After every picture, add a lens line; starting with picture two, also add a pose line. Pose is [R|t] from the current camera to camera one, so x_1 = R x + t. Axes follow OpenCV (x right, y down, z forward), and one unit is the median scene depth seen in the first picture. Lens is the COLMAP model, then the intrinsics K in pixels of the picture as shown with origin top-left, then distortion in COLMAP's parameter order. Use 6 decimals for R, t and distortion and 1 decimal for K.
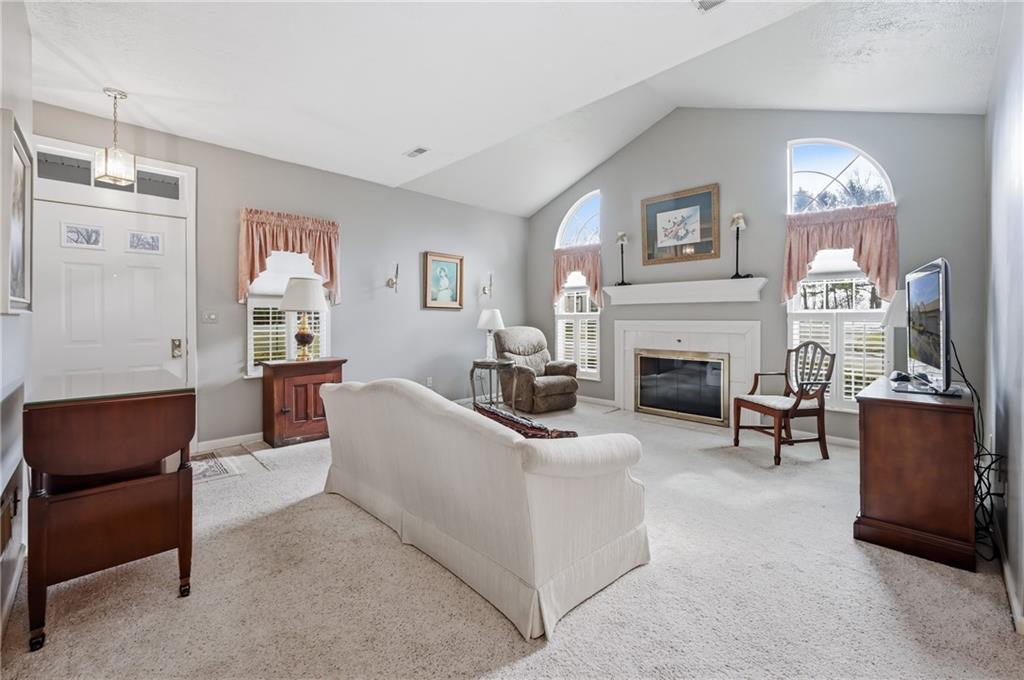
lens RADIAL K [[421.0, 0, 496.6], [0, 421.0, 319.0], [0, 0, 1]] dist [-0.000798, -0.000192]
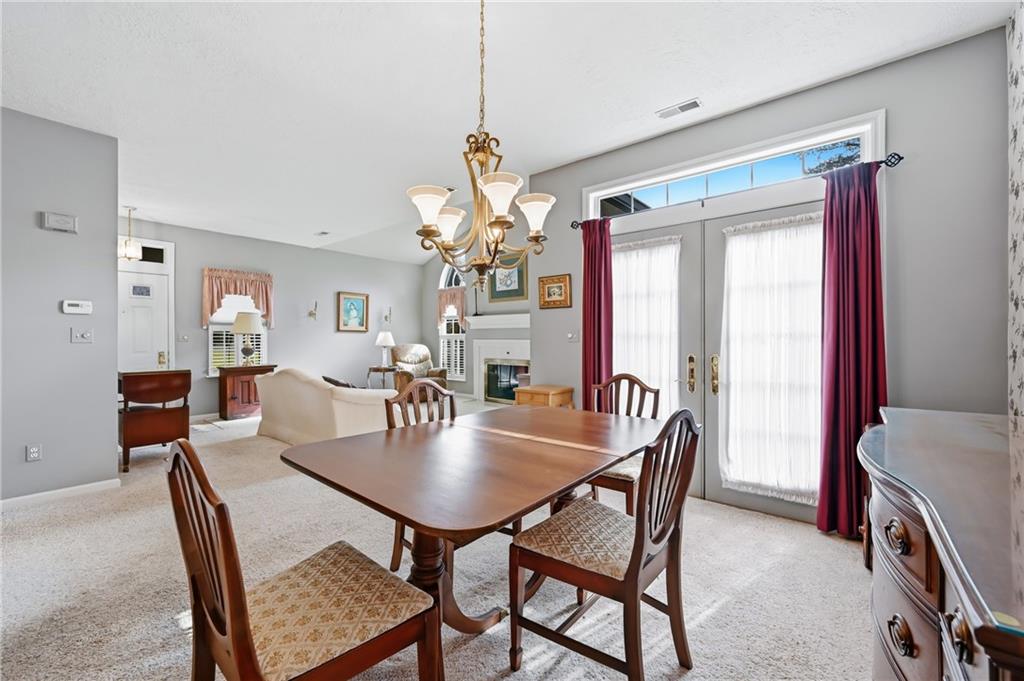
lens RADIAL K [[438.3, 0, 514.1], [0, 438.3, 336.4], [0, 0, 1]] dist [-0.000115, -0.000124]
pose [[0.995279, -0.000039, 0.097052, 0.320685], [0.000492, 0.999989, -0.004649, -0.000911], [-0.097050, 0.004675, 0.995268, -0.620074]]
